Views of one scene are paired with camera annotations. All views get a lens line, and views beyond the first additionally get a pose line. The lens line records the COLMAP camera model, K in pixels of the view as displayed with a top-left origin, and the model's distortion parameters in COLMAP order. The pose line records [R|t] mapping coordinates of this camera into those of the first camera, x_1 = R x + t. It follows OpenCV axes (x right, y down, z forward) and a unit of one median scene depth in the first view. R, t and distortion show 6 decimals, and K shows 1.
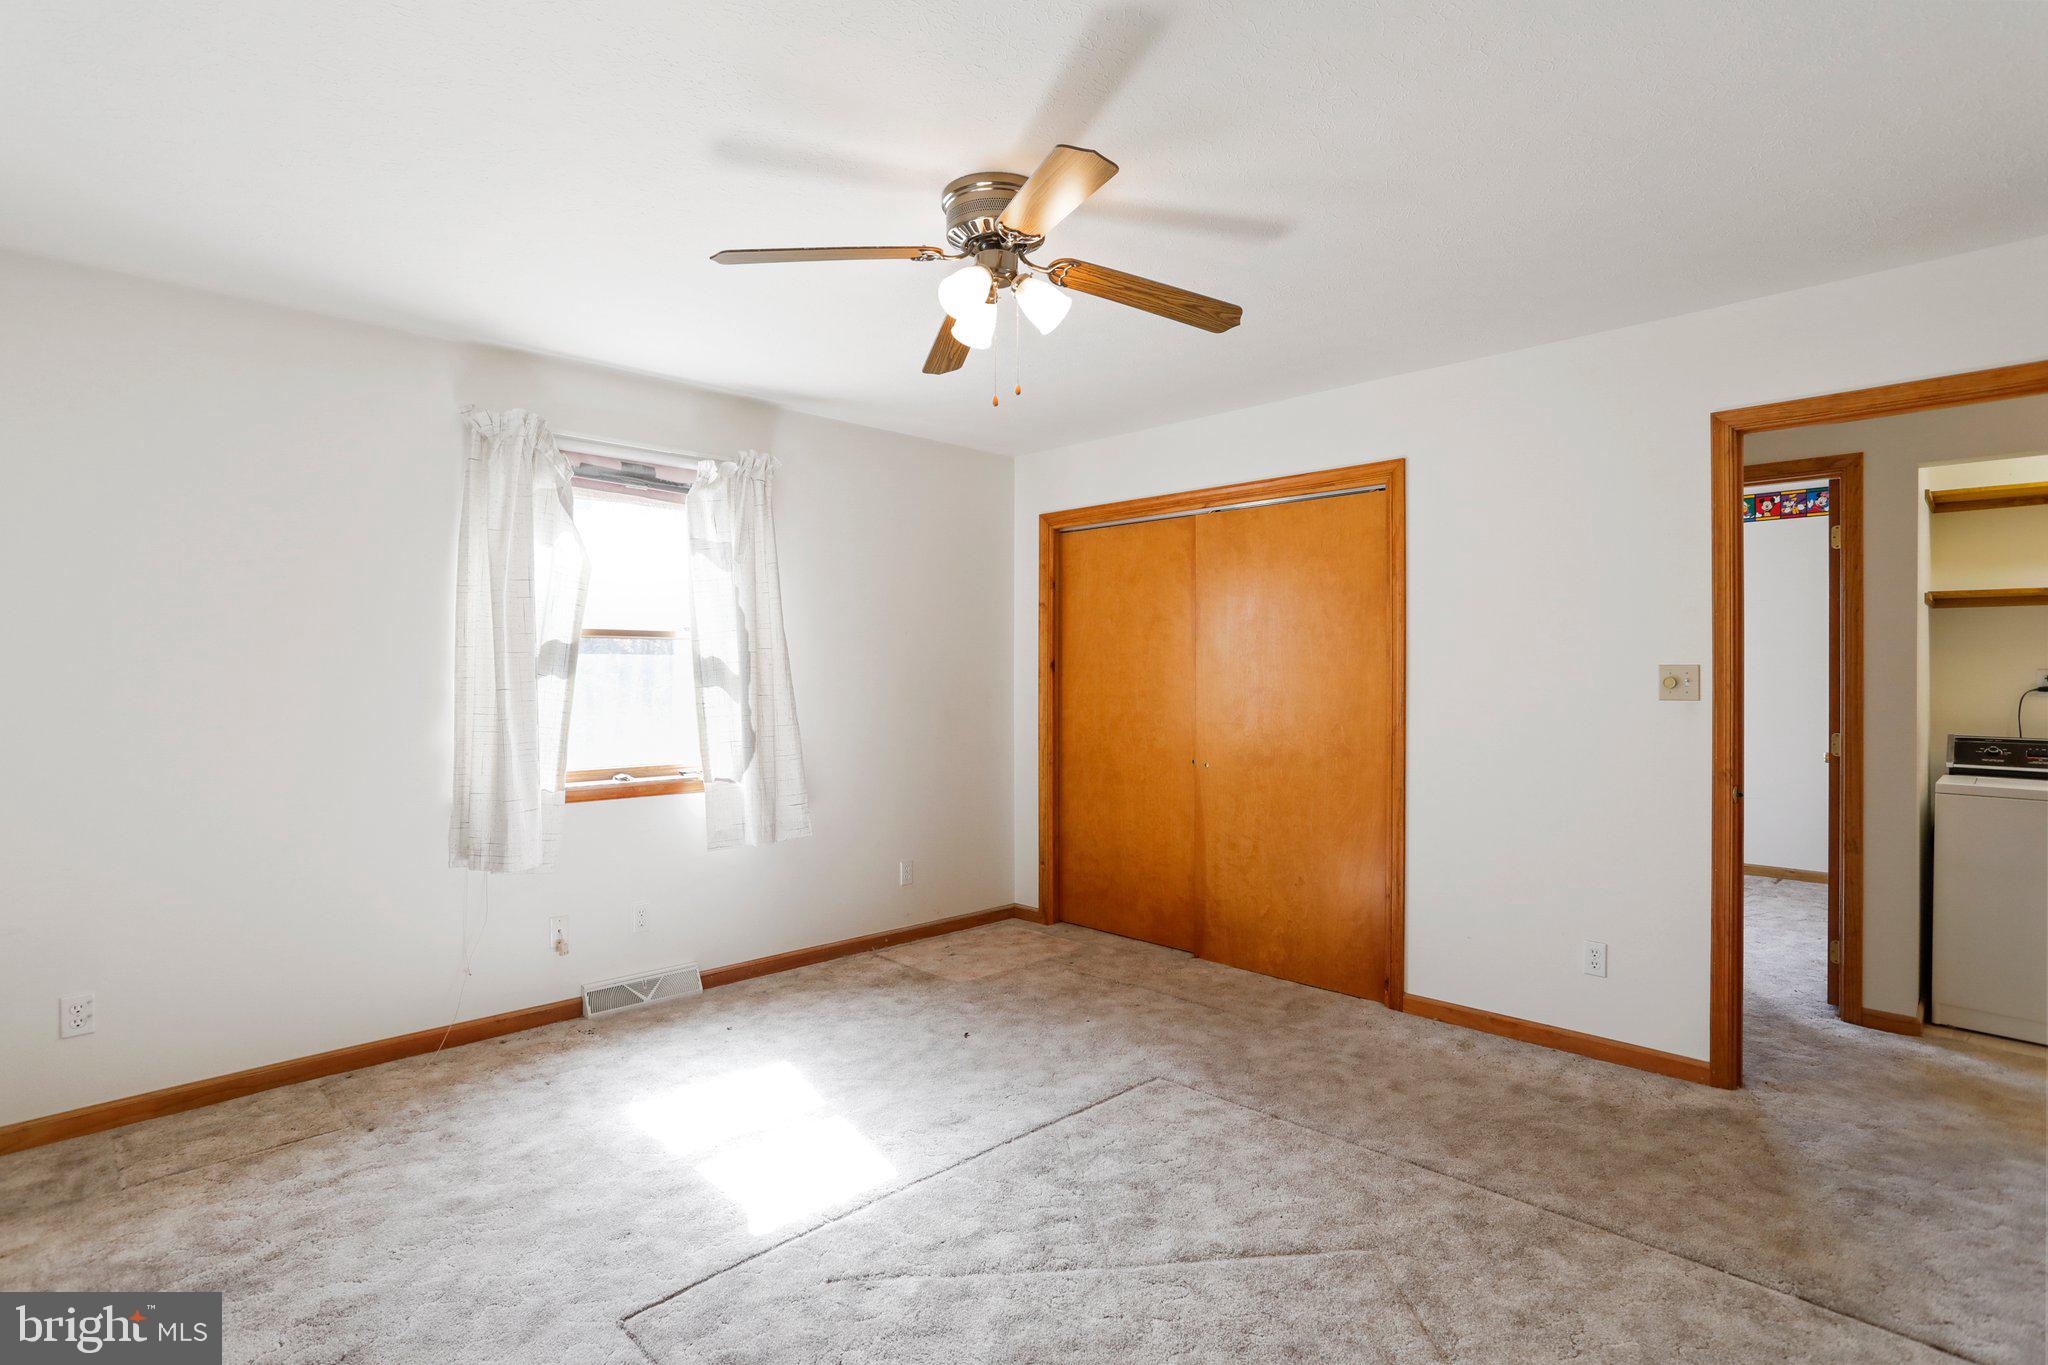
lens RADIAL K [[989.4, 0, 1016.0], [0, 989.4, 673.4], [0, 0, 1]] dist [-0.057598, 0.029638]
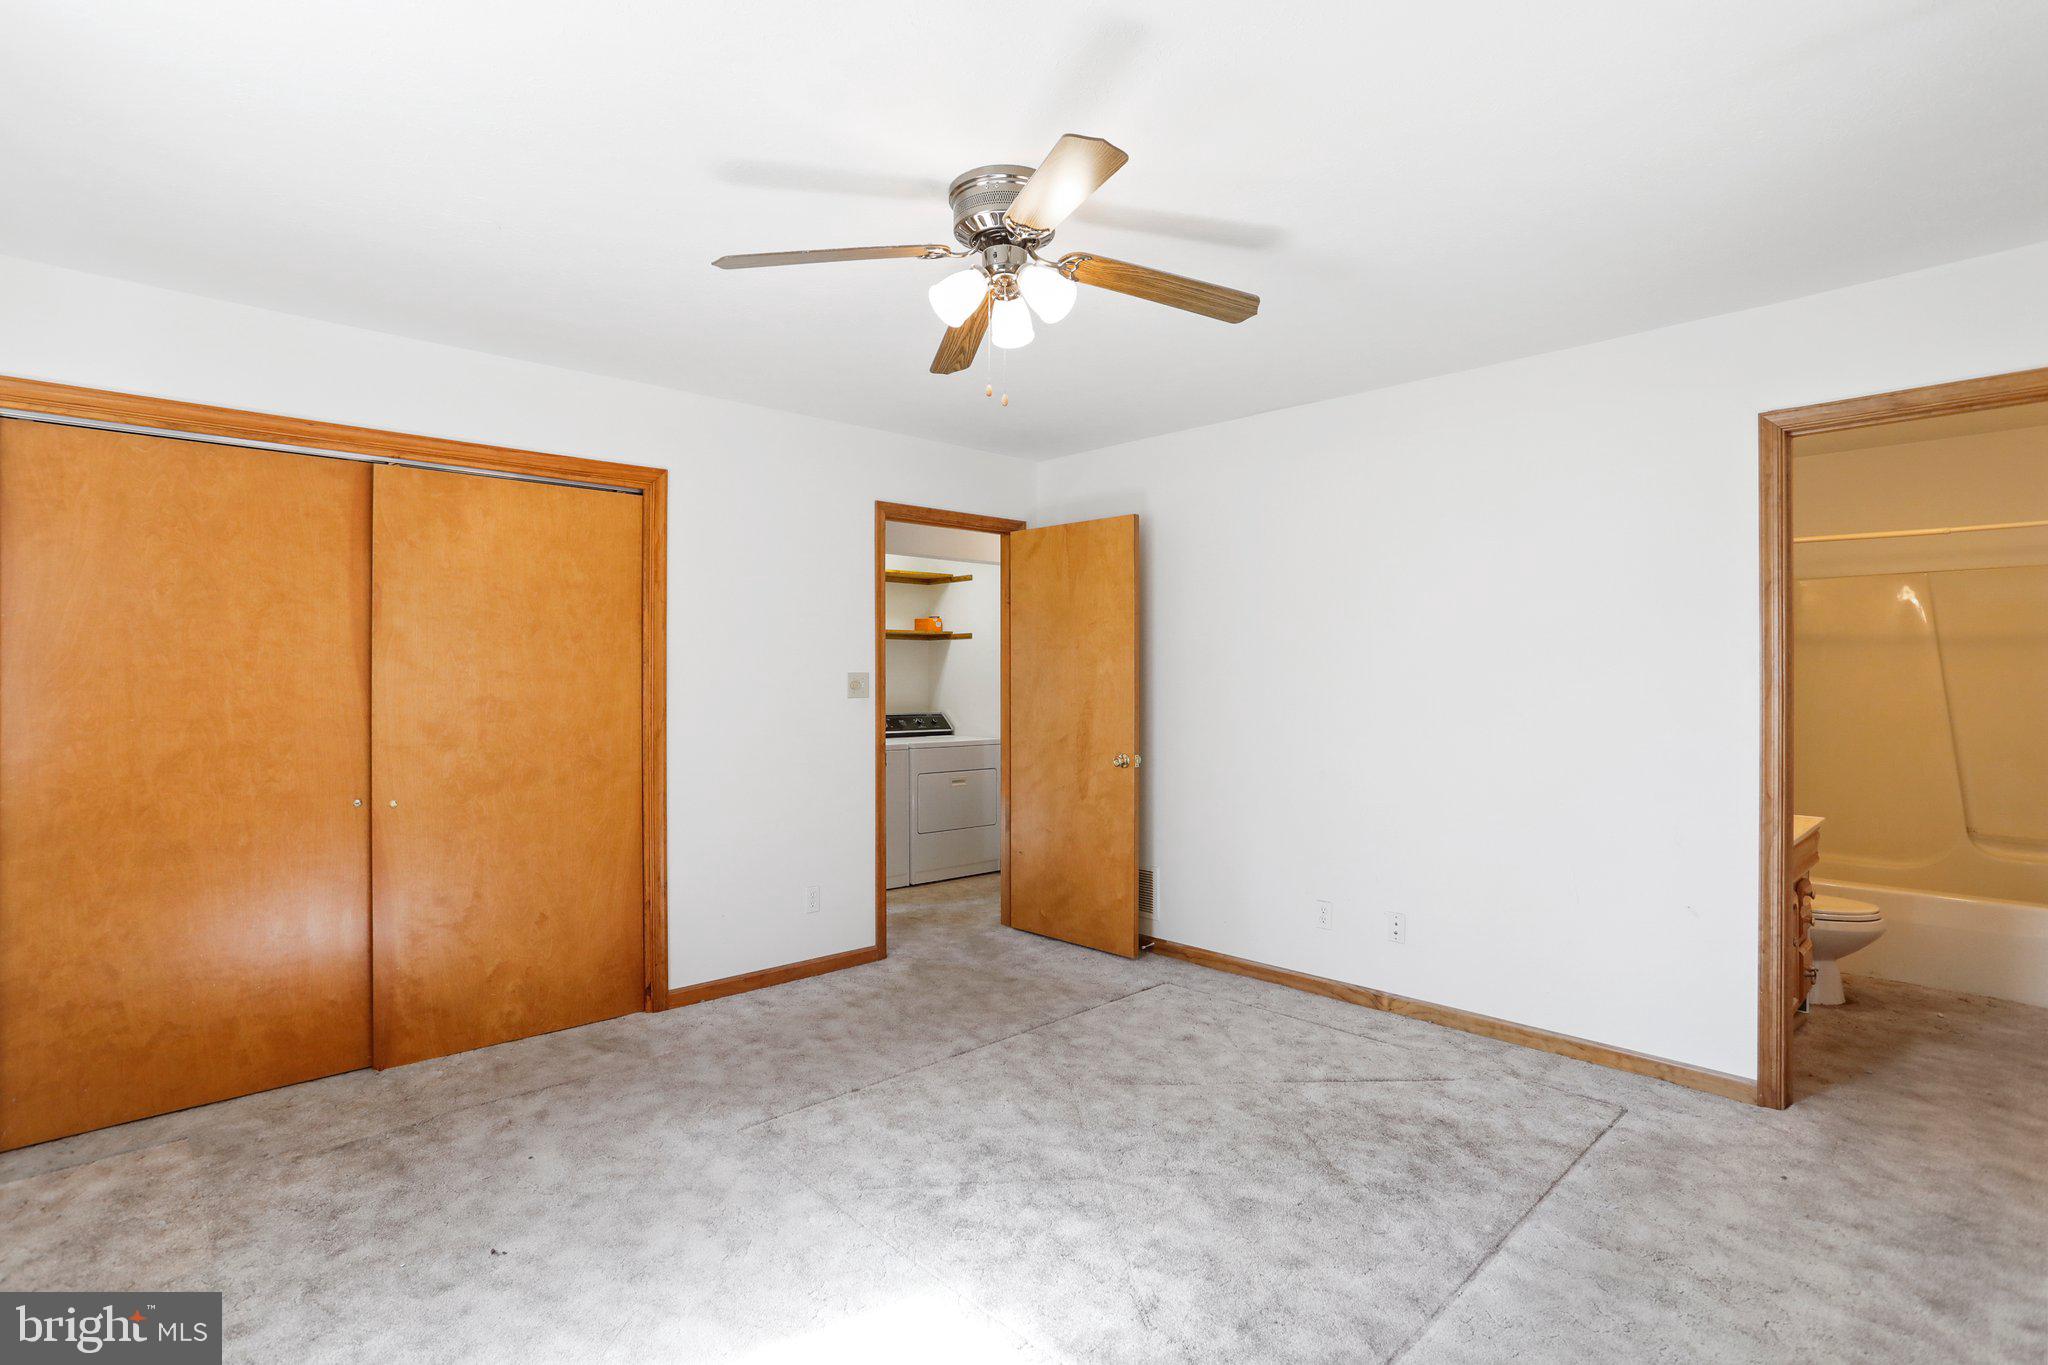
lens RADIAL K [[989.4, 0, 1016.0], [0, 989.4, 673.4], [0, 0, 1]] dist [-0.057598, 0.029638]
pose [[0.027332, 0.004147, 0.999618, -0.693329], [0.003784, 0.999984, -0.004252, -0.000498], [-0.999619, 0.003899, 0.027316, 0.675866]]
